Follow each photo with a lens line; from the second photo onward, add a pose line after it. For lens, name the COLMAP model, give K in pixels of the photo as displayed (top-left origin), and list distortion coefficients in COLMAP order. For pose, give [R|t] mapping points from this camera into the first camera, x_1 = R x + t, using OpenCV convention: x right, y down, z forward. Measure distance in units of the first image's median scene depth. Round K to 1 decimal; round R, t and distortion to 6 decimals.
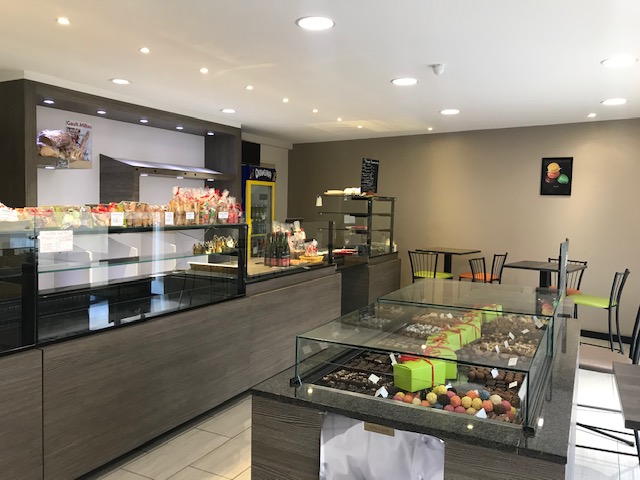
lens RADIAL K [[530.7, 0, 320.0], [0, 530.7, 240.0], [0, 0, 1]] dist [0.007659, 0.005471]
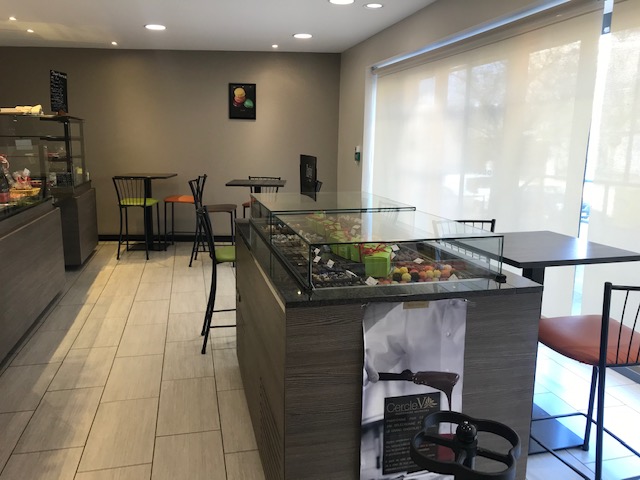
lens RADIAL K [[538.5, 0, 319.5], [0, 538.5, 216.5], [0, 0, 1]] dist [0.041766, -0.002755]
pose [[0.756336, -0.106129, 0.645517, -0.179055], [0.049229, 0.993188, 0.105608, 0.005903], [-0.652328, -0.048097, 0.756409, 0.055518]]
